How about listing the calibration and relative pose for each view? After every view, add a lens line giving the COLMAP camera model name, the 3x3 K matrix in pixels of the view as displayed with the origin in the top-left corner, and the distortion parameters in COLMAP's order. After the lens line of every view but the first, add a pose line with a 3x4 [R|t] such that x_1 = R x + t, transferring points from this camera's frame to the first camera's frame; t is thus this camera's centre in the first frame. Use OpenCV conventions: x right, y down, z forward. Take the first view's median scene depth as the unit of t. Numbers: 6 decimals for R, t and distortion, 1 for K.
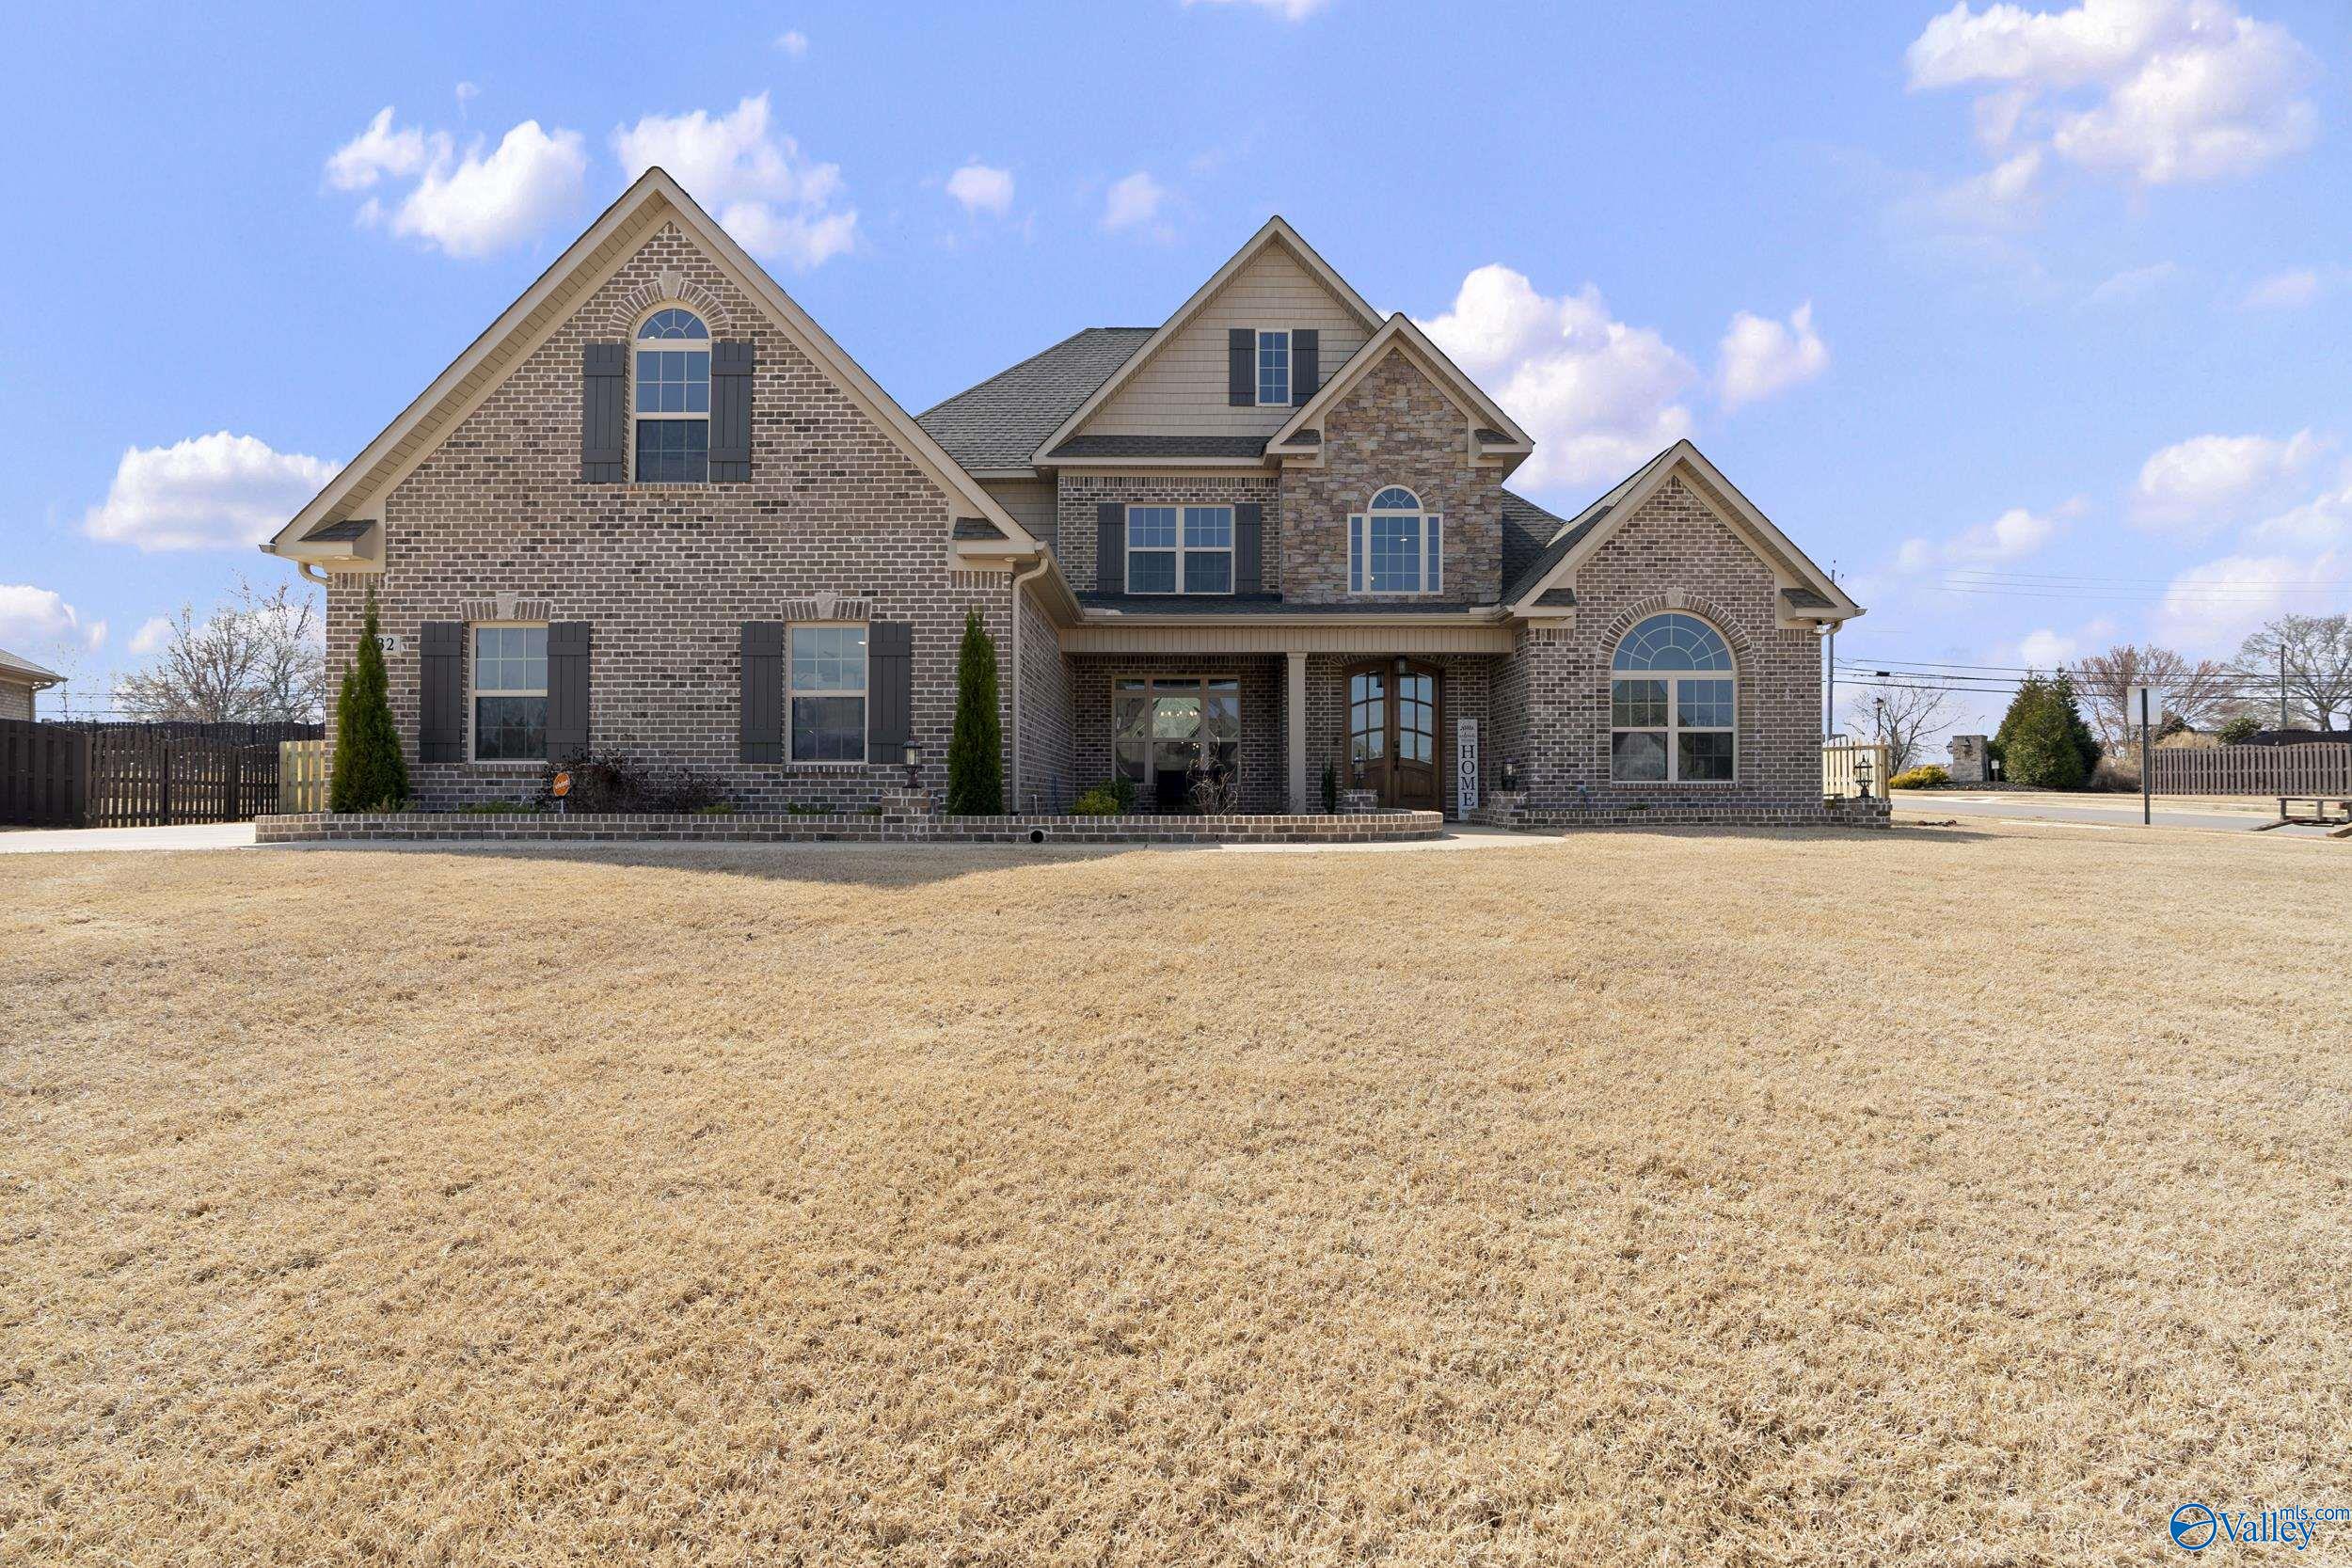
lens RADIAL K [[1086.3, 0, 1183.5], [0, 1086.3, 783.1], [0, 0, 1]] dist [-0.007323, 0.001726]
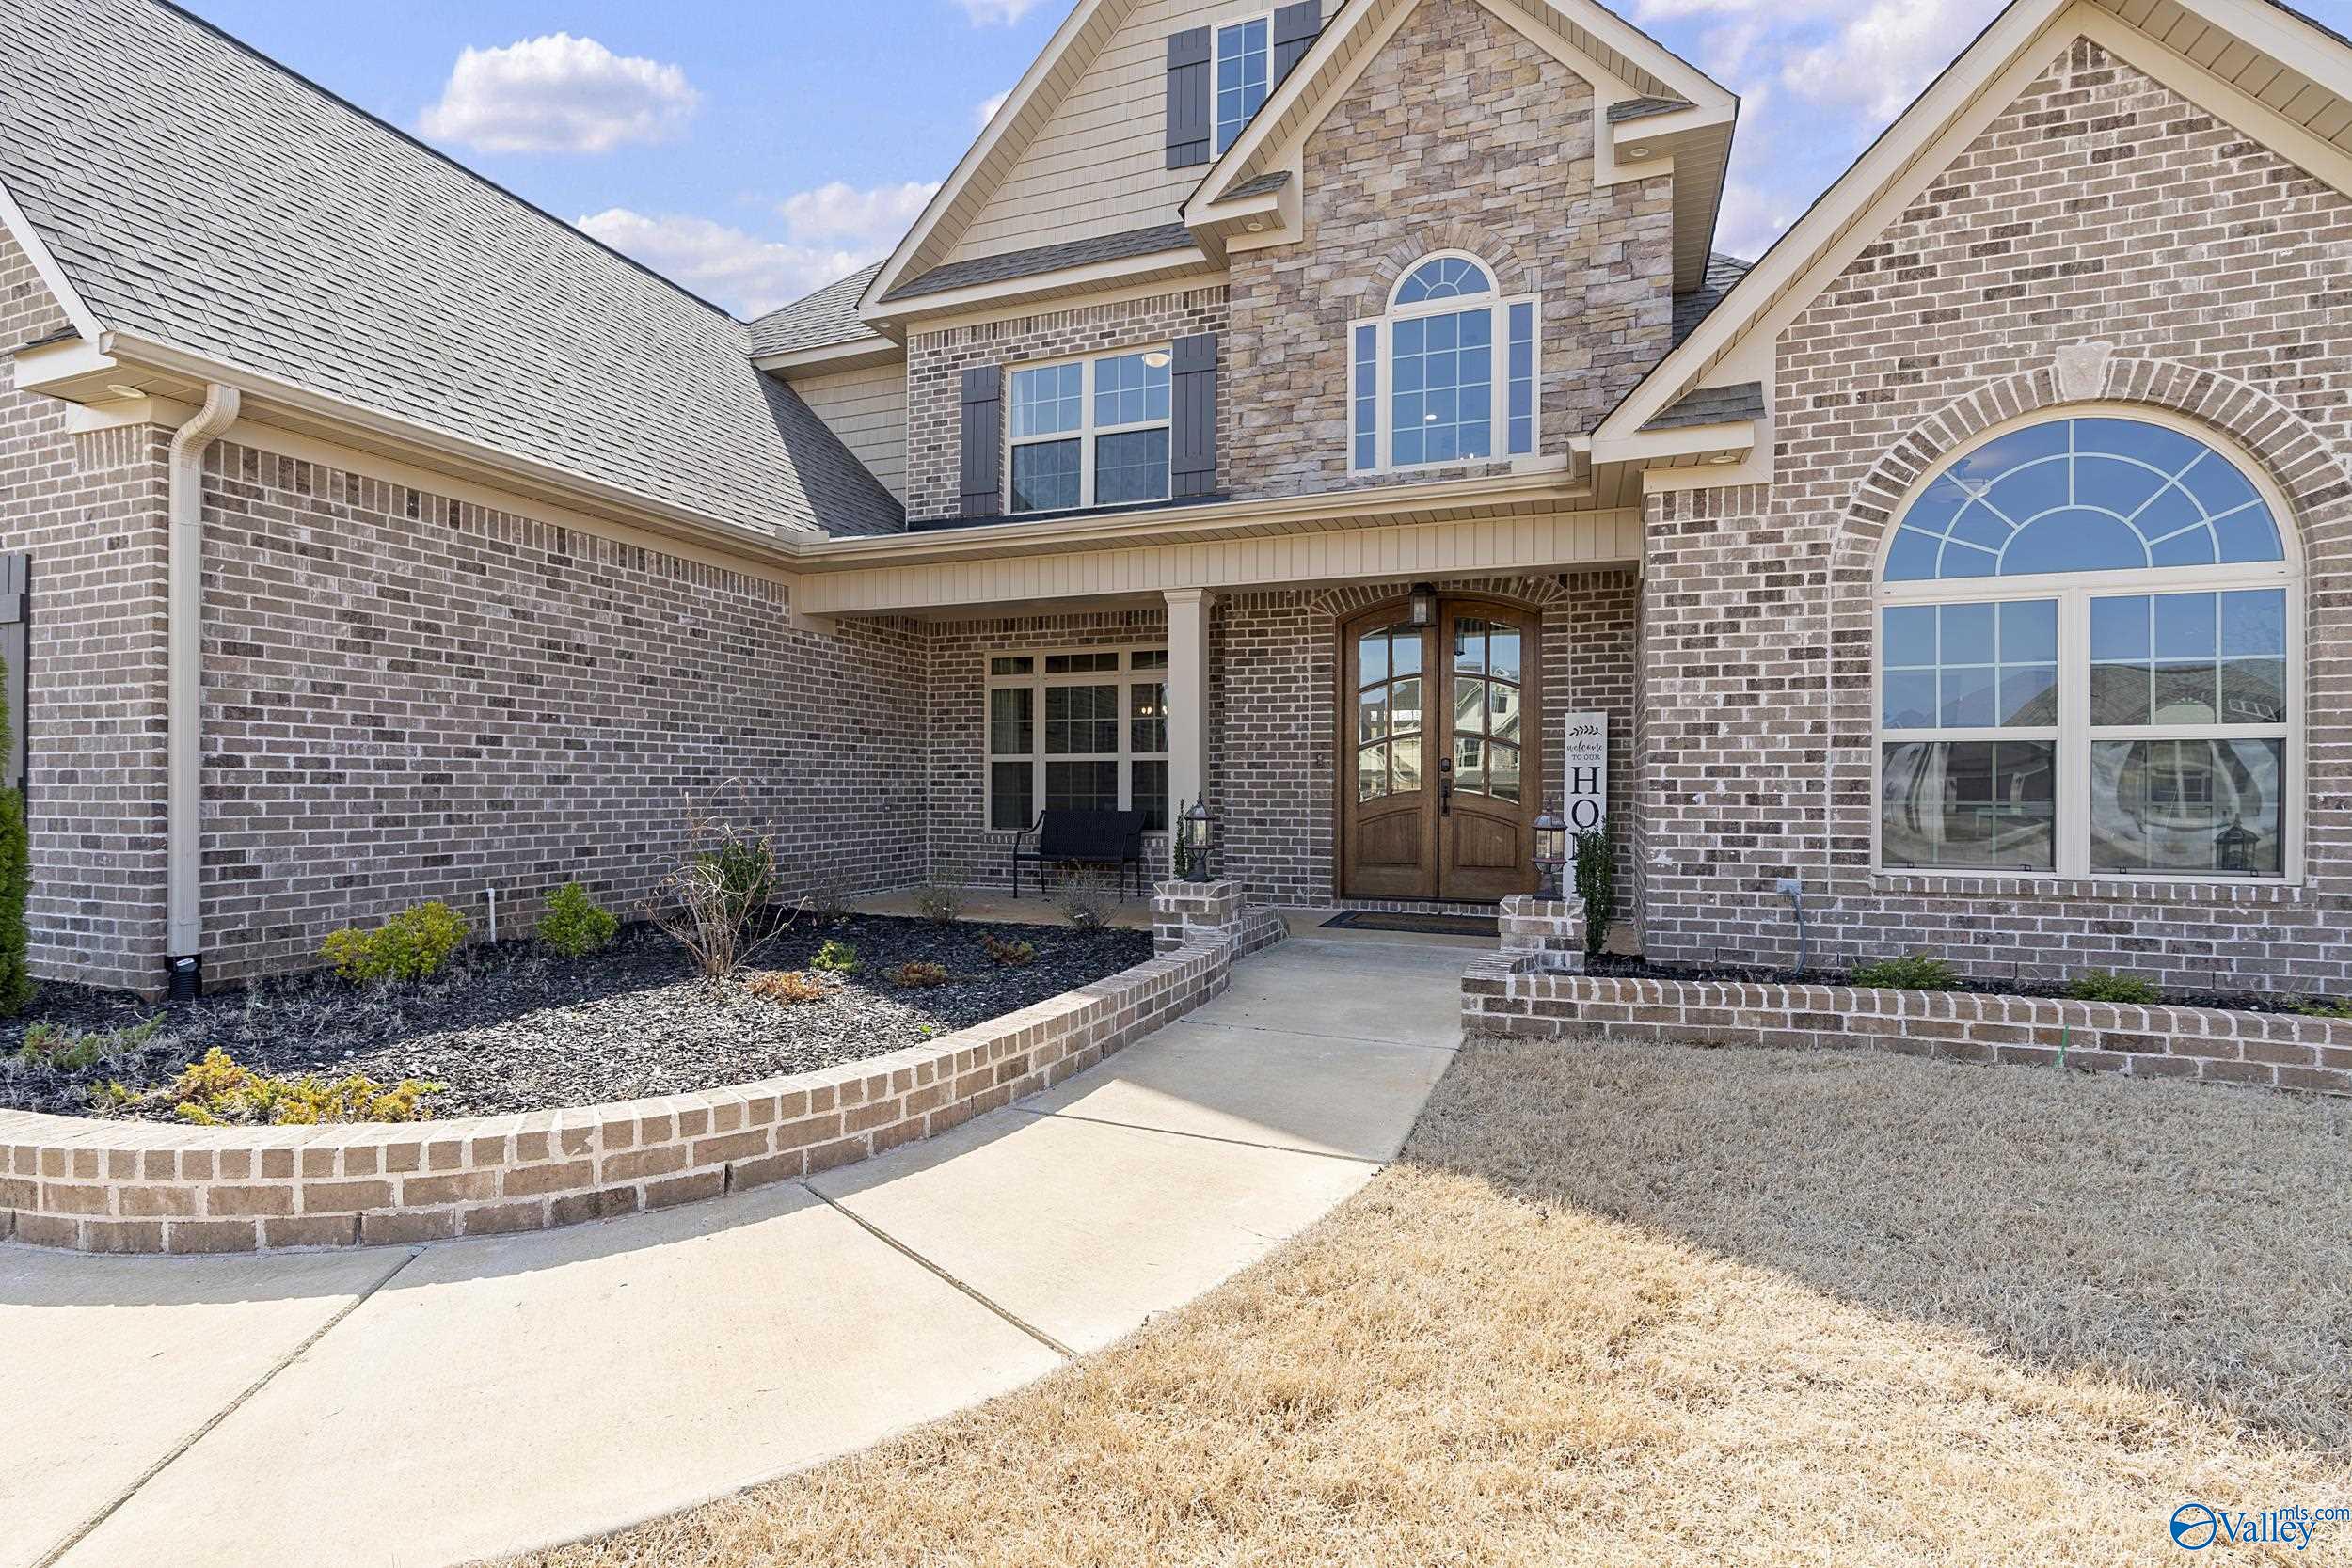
lens RADIAL K [[1086.3, 0, 1183.5], [0, 1086.3, 783.1], [0, 0, 1]] dist [-0.007323, 0.001726]
pose [[0.935472, 0.002047, -0.353394, 0.261765], [0.001849, 0.999941, 0.010685, -0.032559], [0.353395, -0.010649, 0.935414, 0.483011]]
